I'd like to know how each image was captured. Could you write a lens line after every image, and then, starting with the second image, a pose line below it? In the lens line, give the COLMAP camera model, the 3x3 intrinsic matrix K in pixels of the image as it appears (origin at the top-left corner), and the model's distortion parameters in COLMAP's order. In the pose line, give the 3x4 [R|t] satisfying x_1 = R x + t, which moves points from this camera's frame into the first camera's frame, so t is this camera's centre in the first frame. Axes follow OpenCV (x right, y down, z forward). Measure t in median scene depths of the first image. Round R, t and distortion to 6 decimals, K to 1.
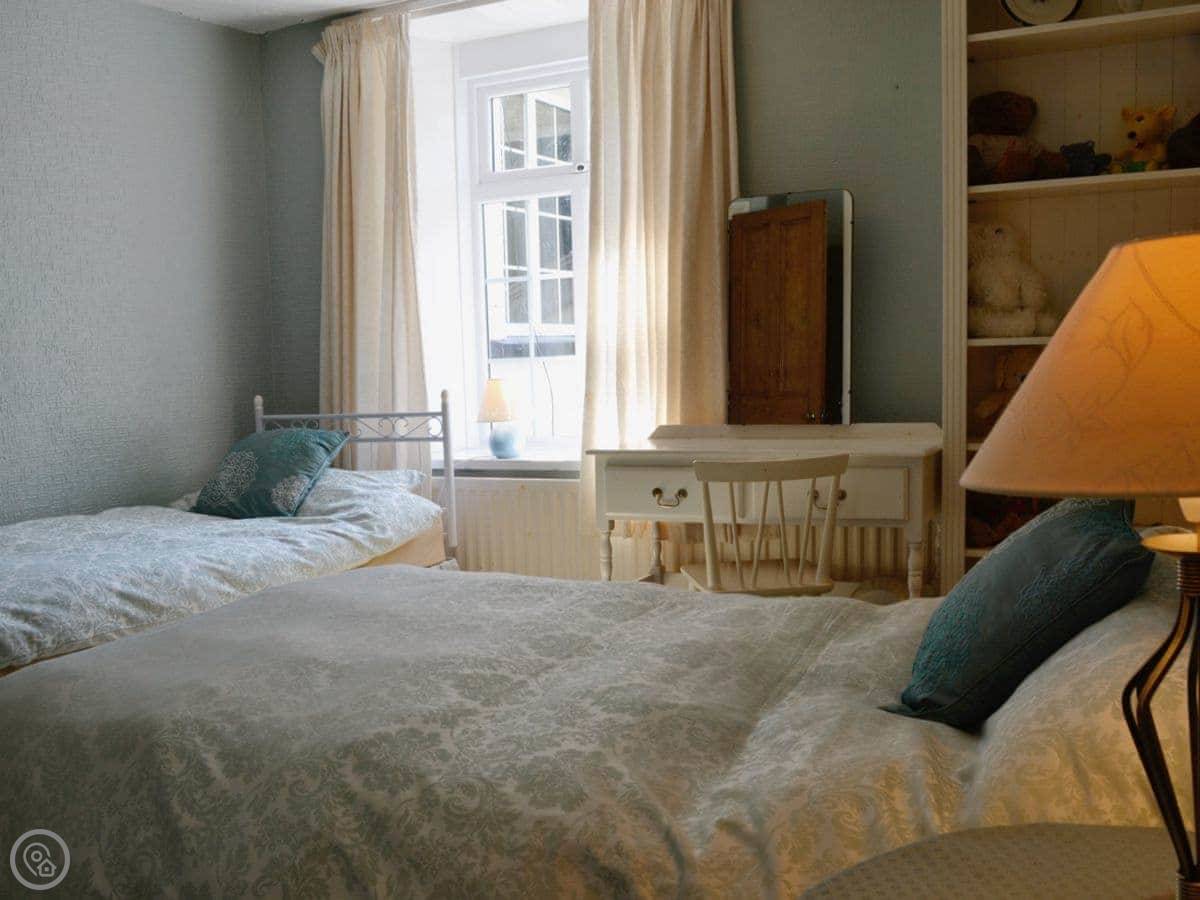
lens RADIAL K [[1189.3, 0, 600.0], [0, 1189.3, 450.0], [0, 0, 1]] dist [-0.011405, -0.009393]
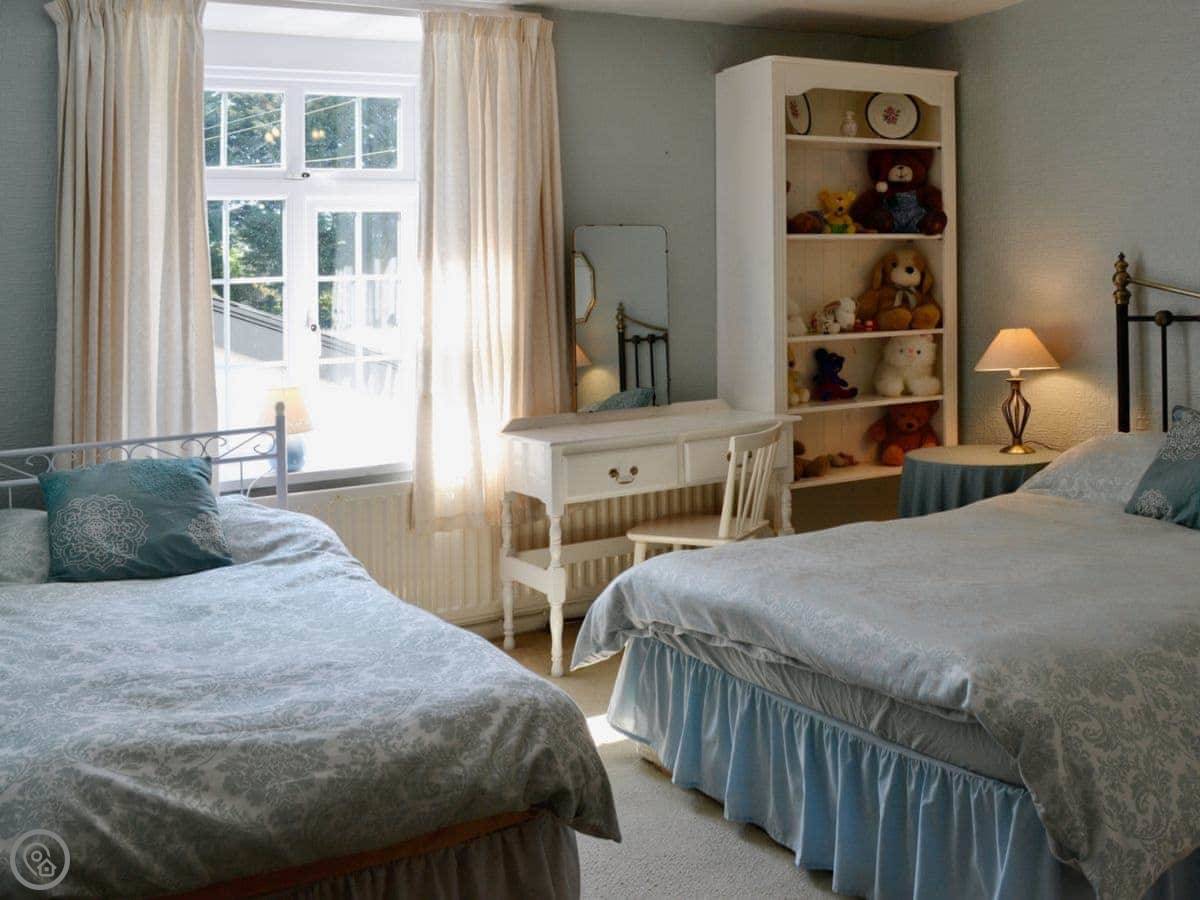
lens RADIAL K [[1189.3, 0, 600.0], [0, 1189.3, 450.0], [0, 0, 1]] dist [-0.011405, -0.009393]
pose [[0.554490, -0.097939, 0.826407, -0.754798], [0.085623, 0.994495, 0.060409, -0.047705], [-0.827774, 0.037264, 0.559823, 0.284629]]
